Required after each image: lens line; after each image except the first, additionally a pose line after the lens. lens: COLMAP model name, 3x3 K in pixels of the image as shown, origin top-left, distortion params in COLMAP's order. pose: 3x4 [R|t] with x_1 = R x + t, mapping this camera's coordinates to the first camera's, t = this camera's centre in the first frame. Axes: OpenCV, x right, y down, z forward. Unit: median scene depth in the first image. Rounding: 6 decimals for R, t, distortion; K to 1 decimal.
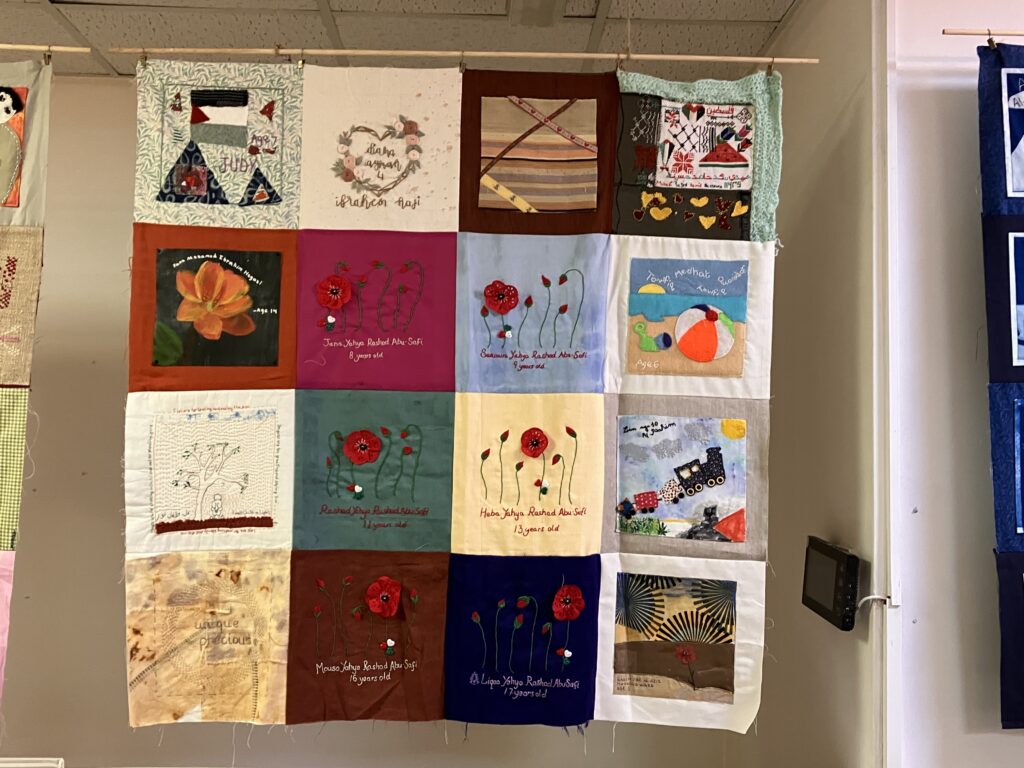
lens RADIAL K [[1056.0, 0, 512.2], [0, 1056.0, 390.9], [0, 0, 1]] dist [-0.003195, 0.000000]
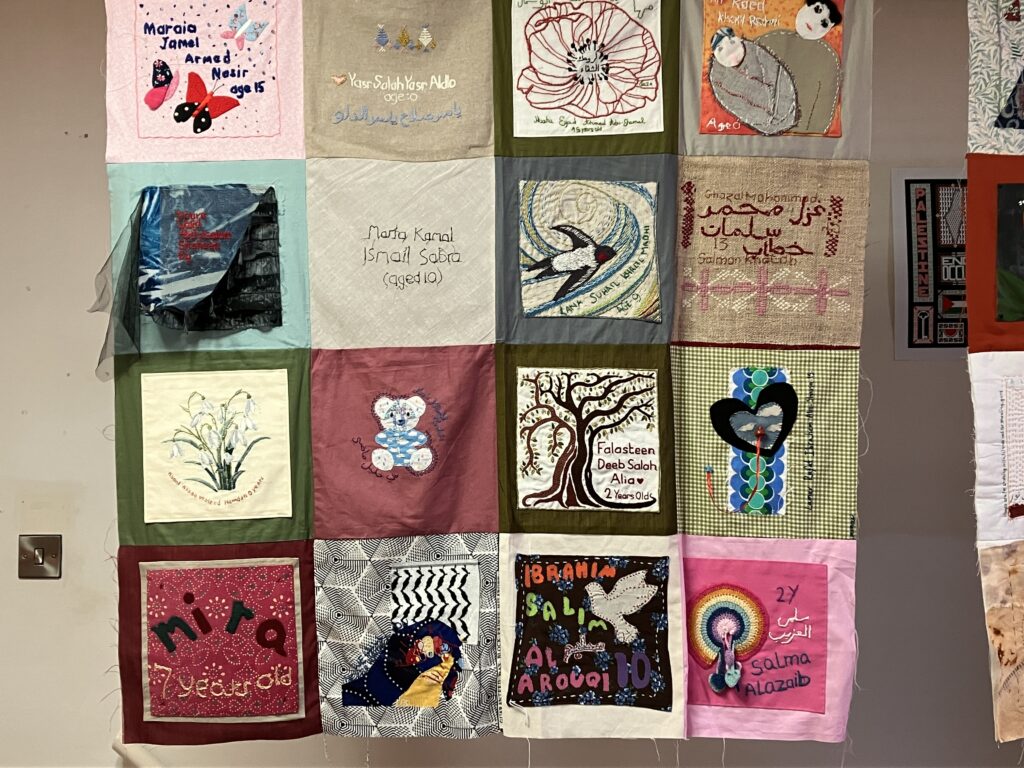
lens RADIAL K [[1223.3, 0, 511.8], [0, 1223.3, 375.9], [0, 0, 1]] dist [-0.005843, 0.000000]
pose [[0.999758, -0.013959, -0.017004, -0.721664], [0.014291, 0.999706, 0.019593, -0.004698], [0.016726, -0.019831, 0.999663, 0.005117]]
